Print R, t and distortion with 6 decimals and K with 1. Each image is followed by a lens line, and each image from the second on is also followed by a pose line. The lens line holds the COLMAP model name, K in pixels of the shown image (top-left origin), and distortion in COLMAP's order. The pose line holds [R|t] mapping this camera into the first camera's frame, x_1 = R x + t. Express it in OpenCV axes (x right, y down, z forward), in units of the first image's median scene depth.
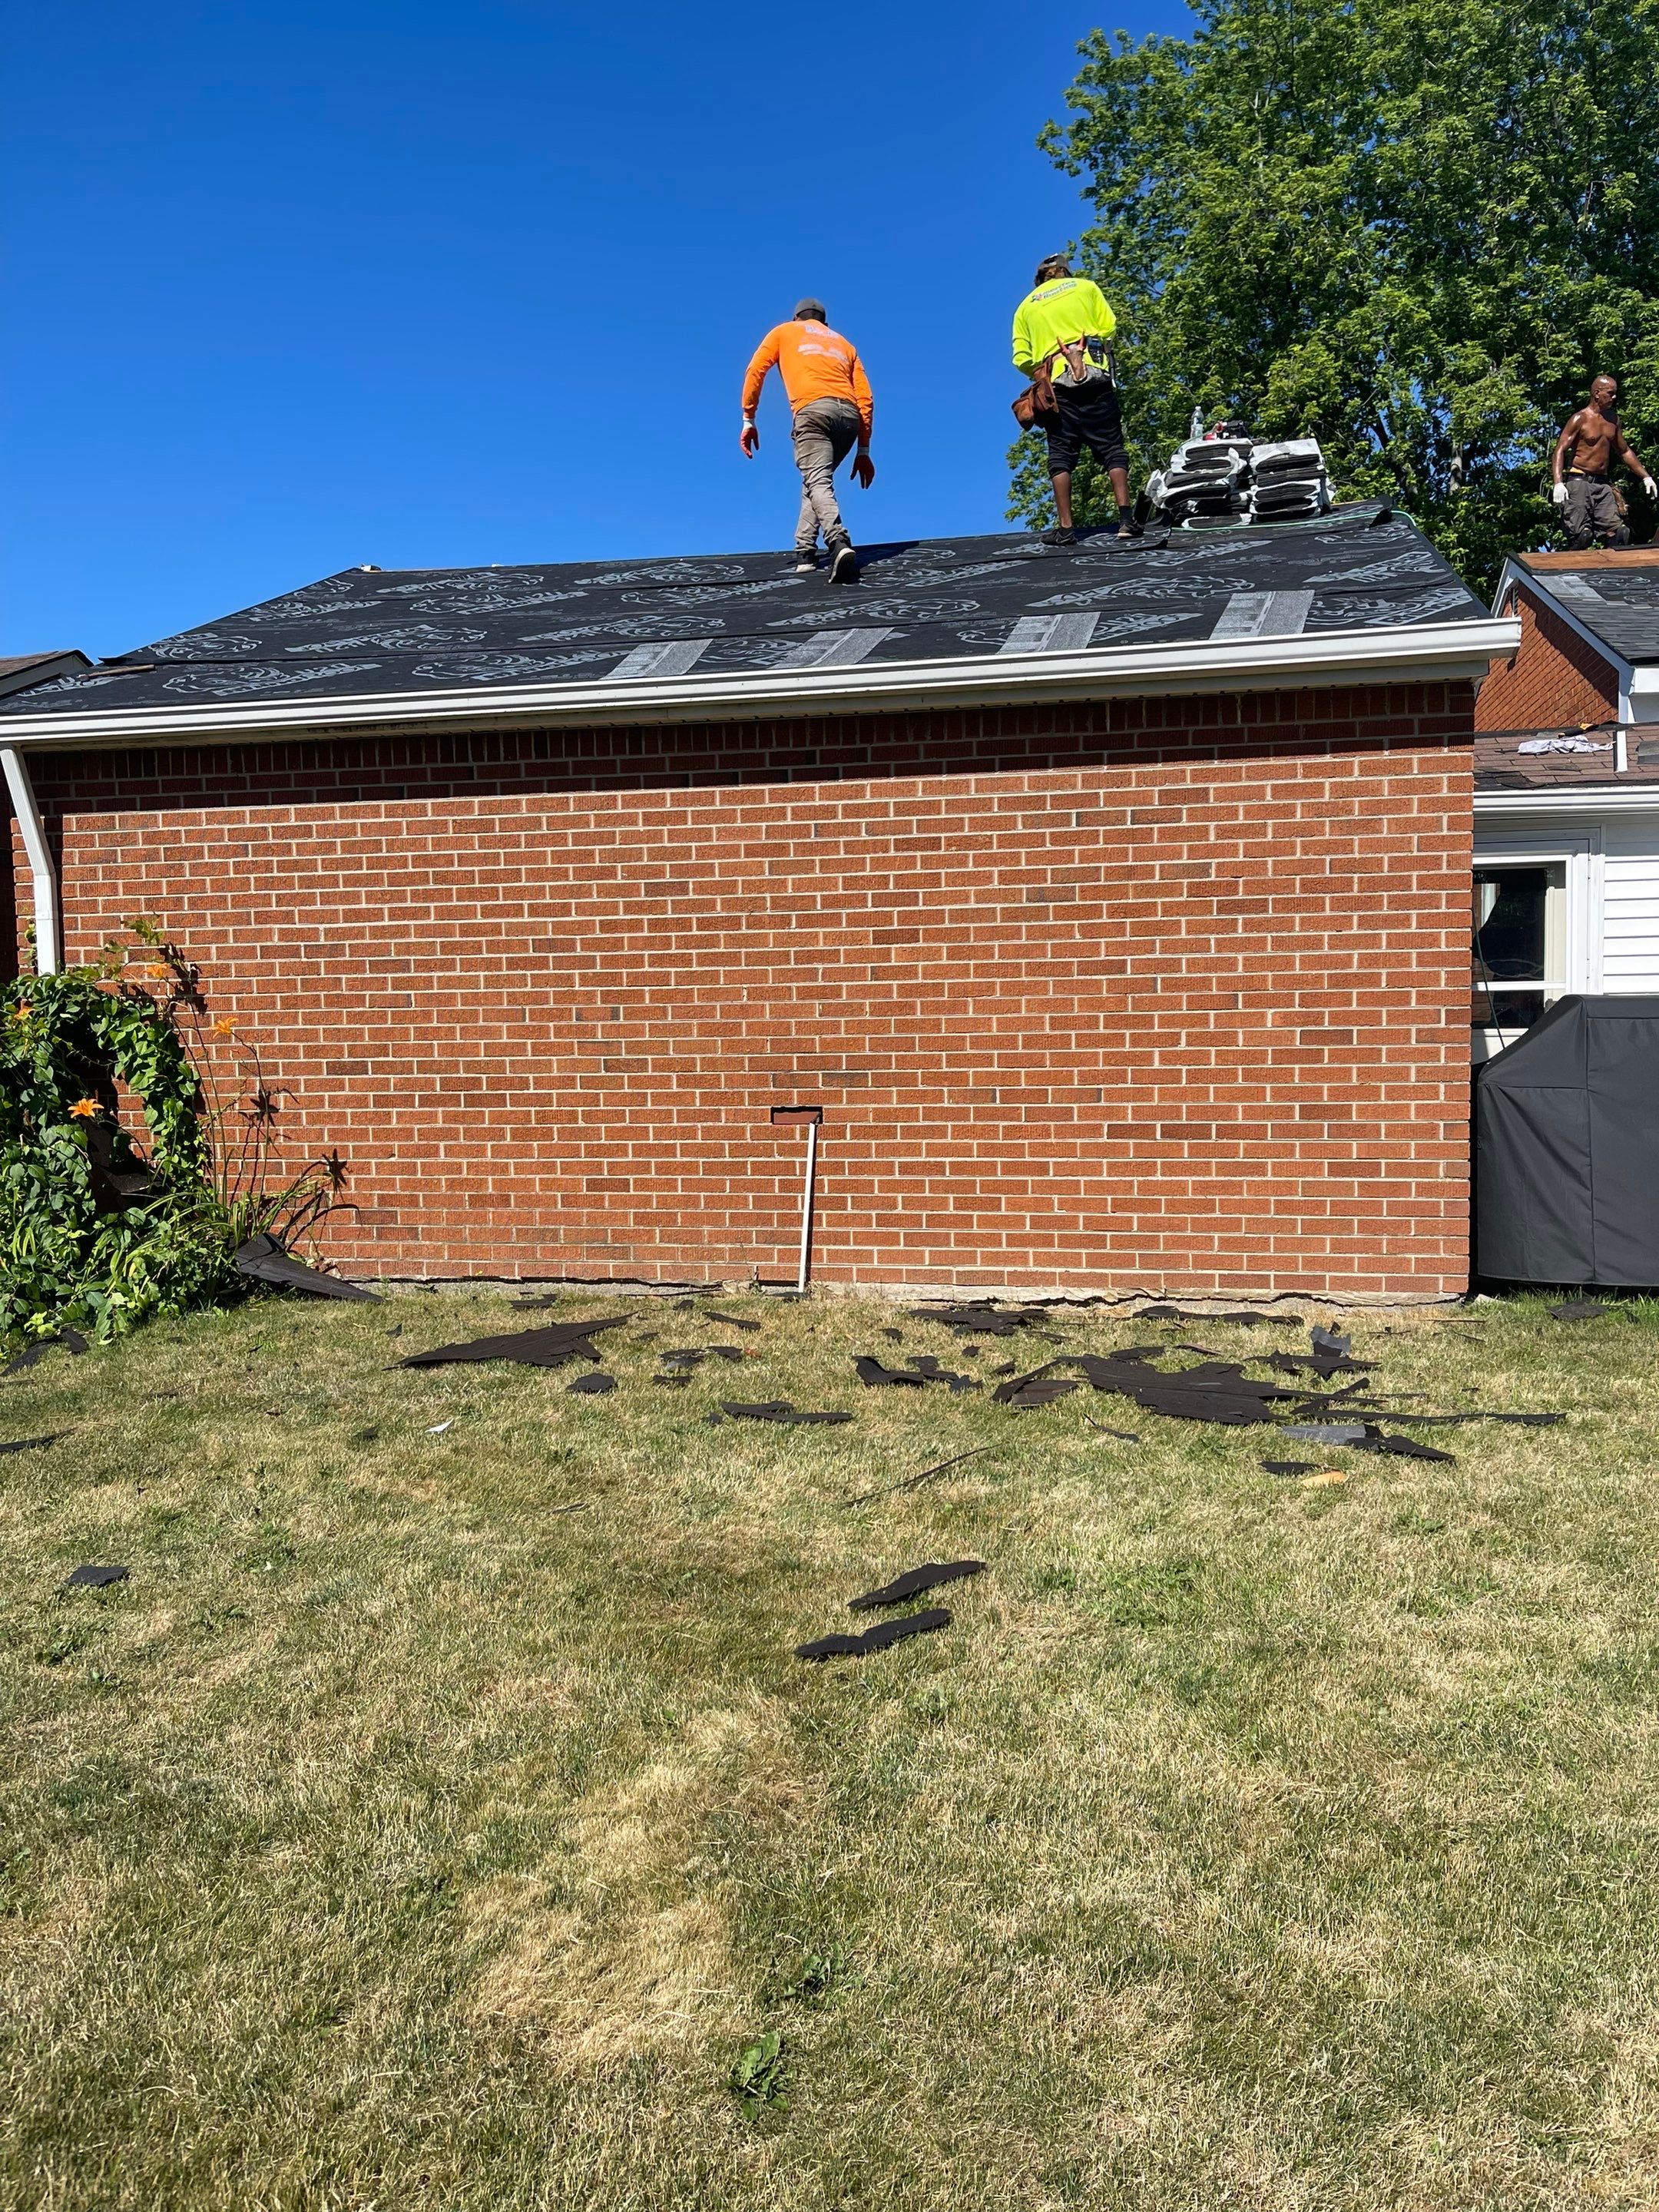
lens RADIAL K [[1668.8, 0, 833.4], [0, 1668.8, 1097.3], [0, 0, 1]] dist [0.109524, -0.145971]
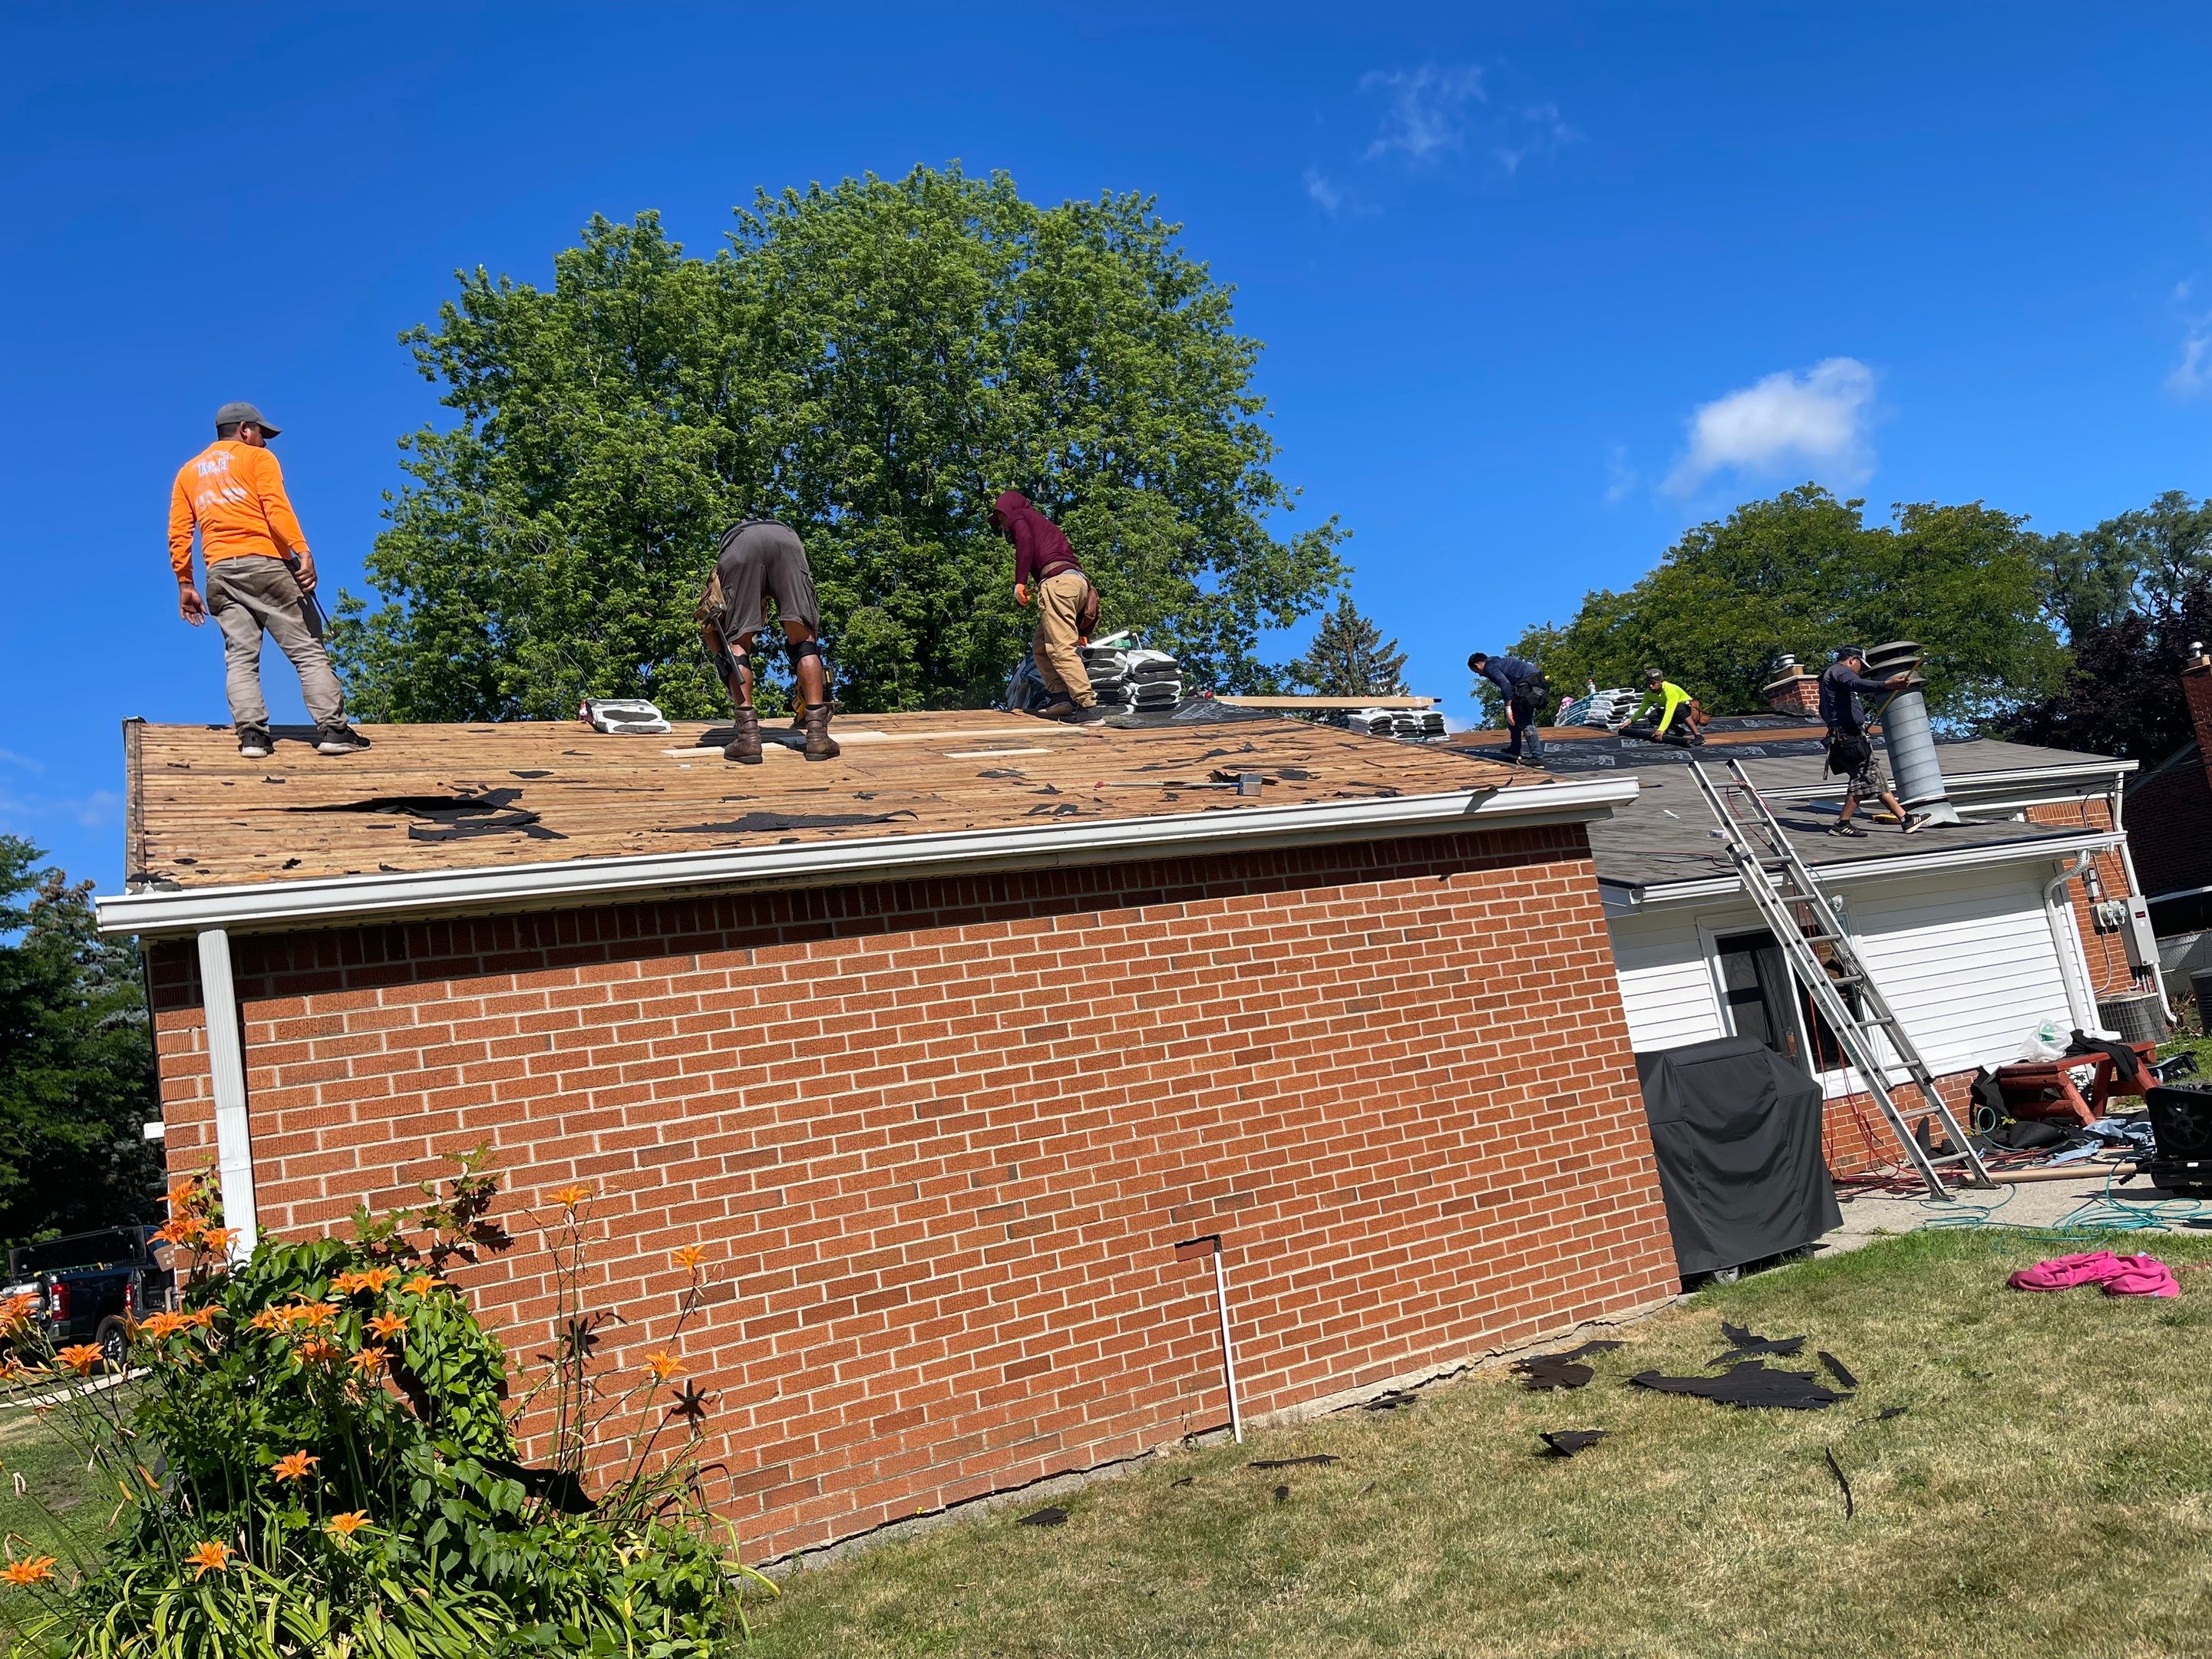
lens RADIAL K [[1668.6, 0, 1095.5], [0, 1668.6, 839.9], [0, 0, 1]] dist [0.109524, -0.145971]
pose [[0.752053, -0.008549, 0.659047, -0.759502], [0.180718, 0.964270, -0.193712, -0.042513], [-0.633843, 0.264783, 0.726727, 0.263856]]
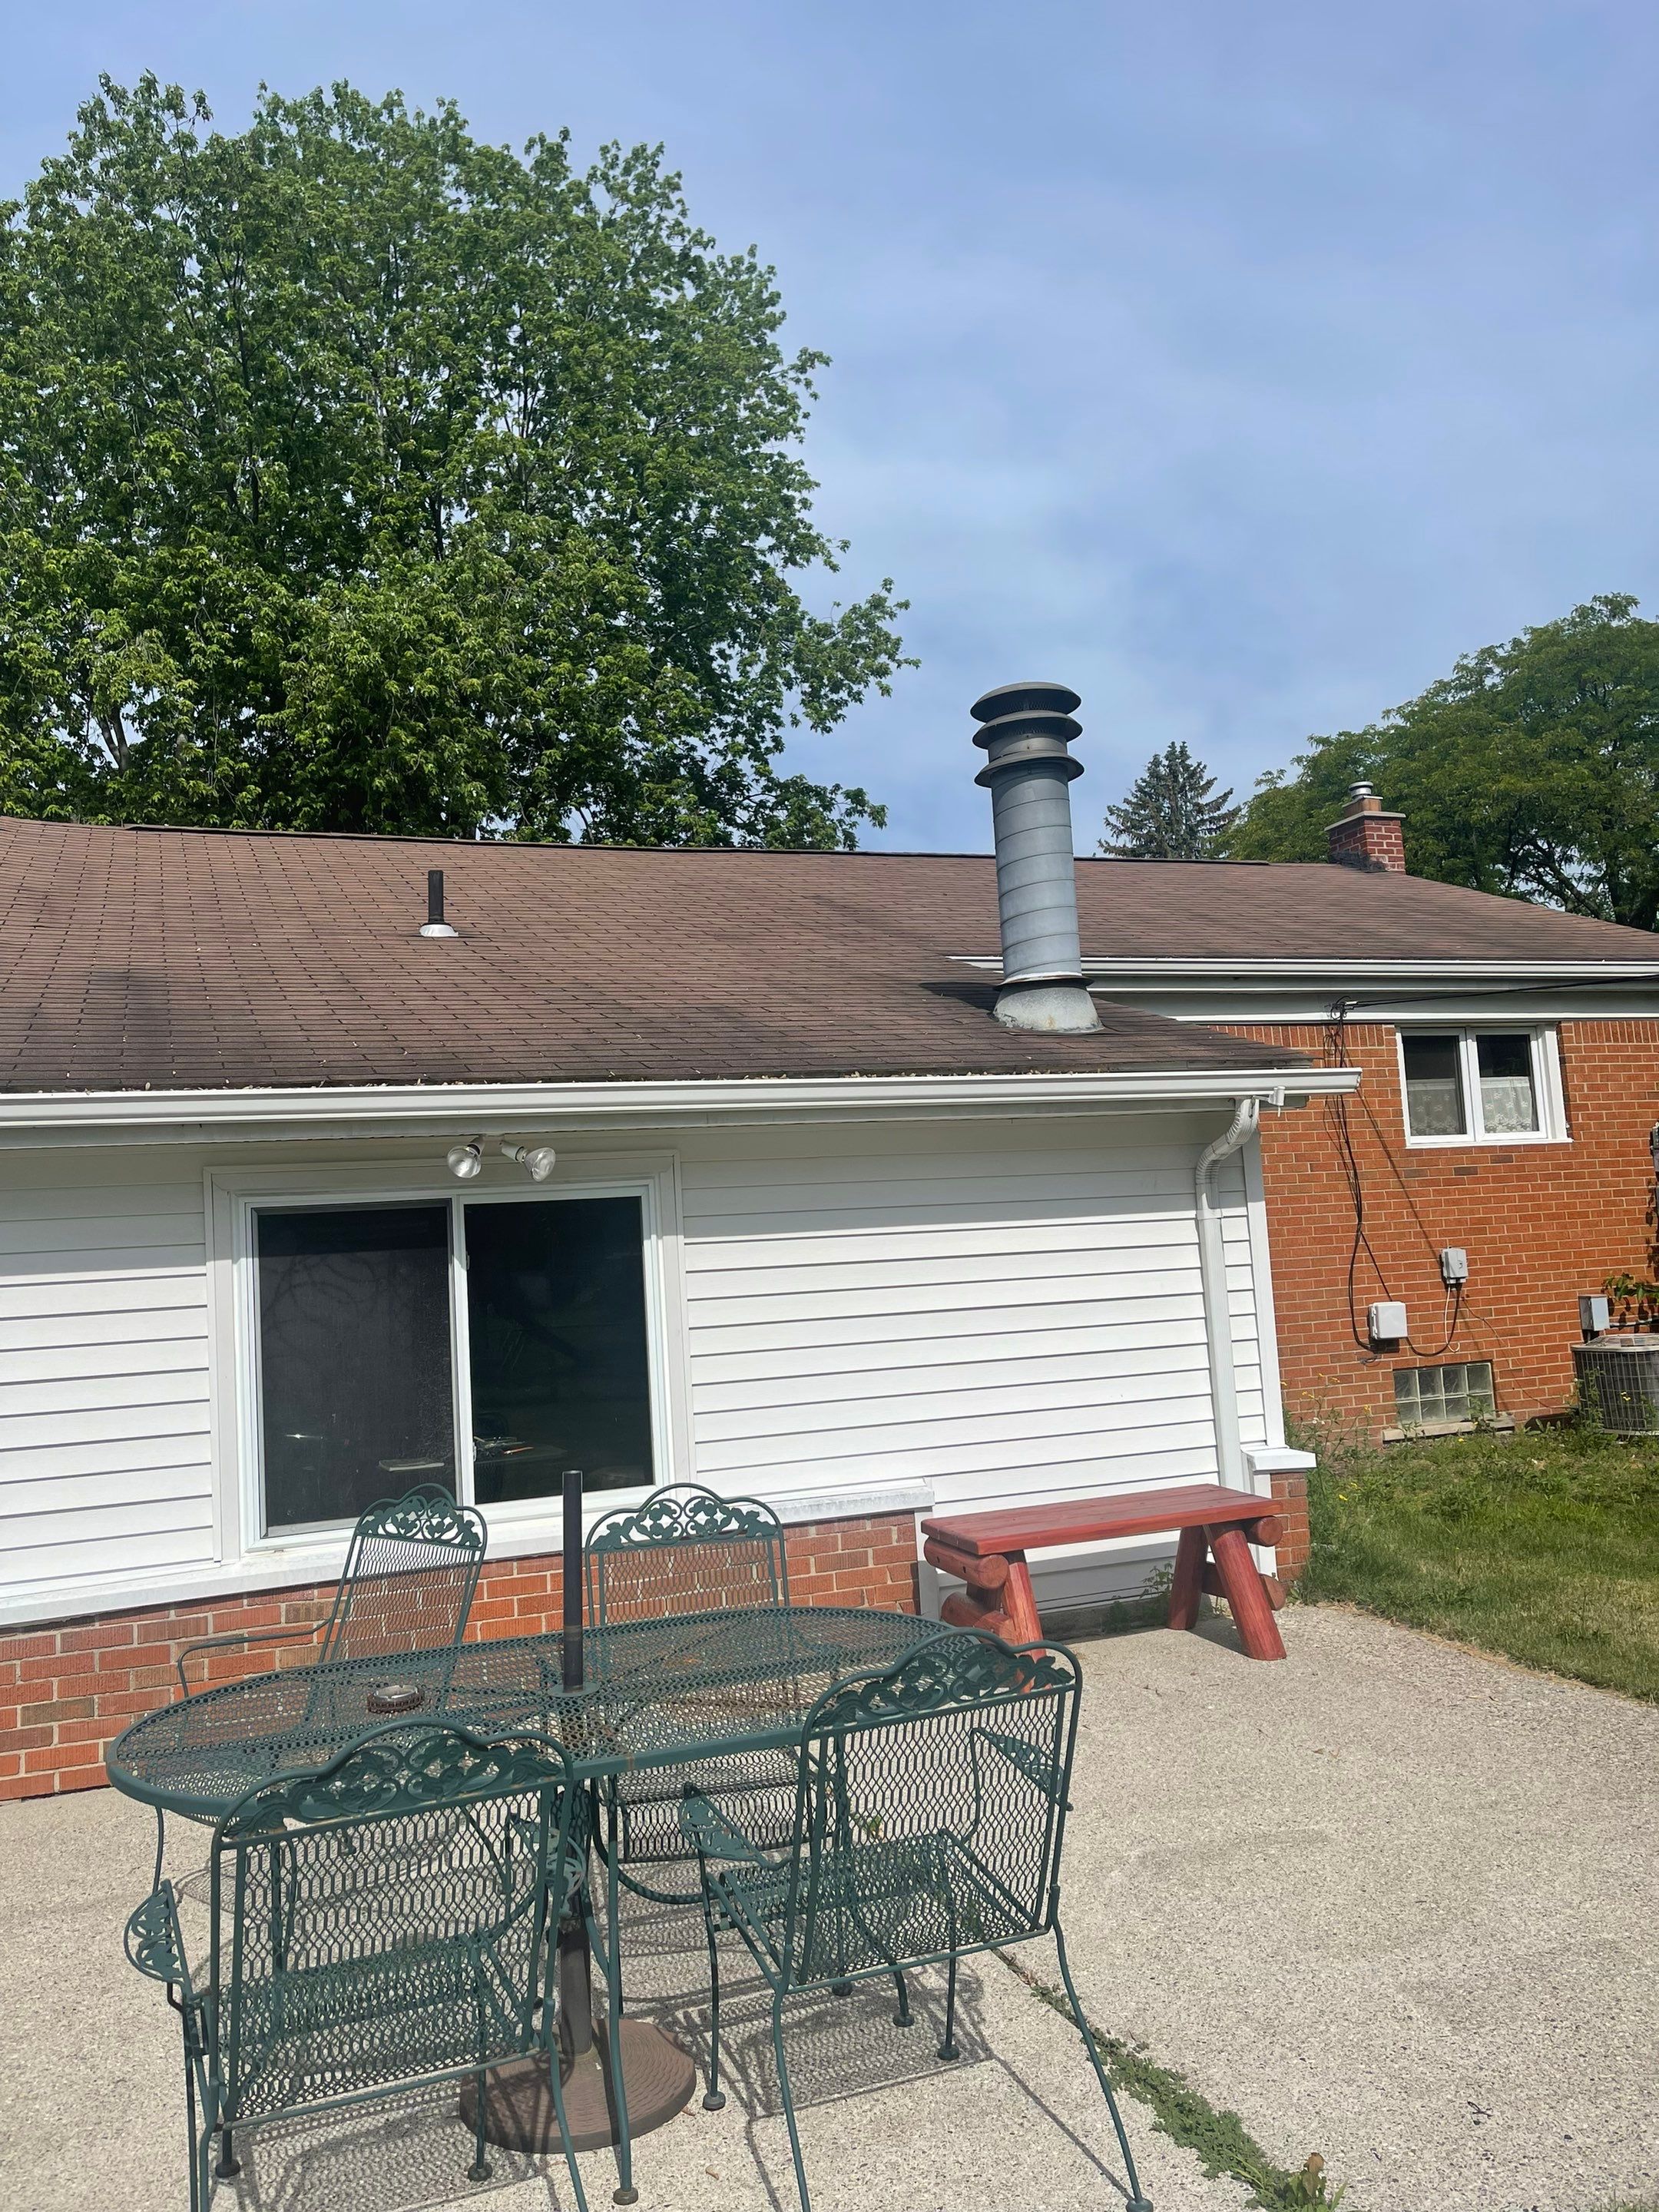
lens RADIAL K [[1594.3, 0, 820.7], [0, 1594.3, 1091.7], [0, 0, 1]] dist [-0.000317, 0.002556]
pose [[0.855138, 0.019375, 0.518039, 0.705235], [0.071655, 0.985292, -0.155131, -0.085955], [-0.513425, 0.169779, 0.841172, 0.327978]]
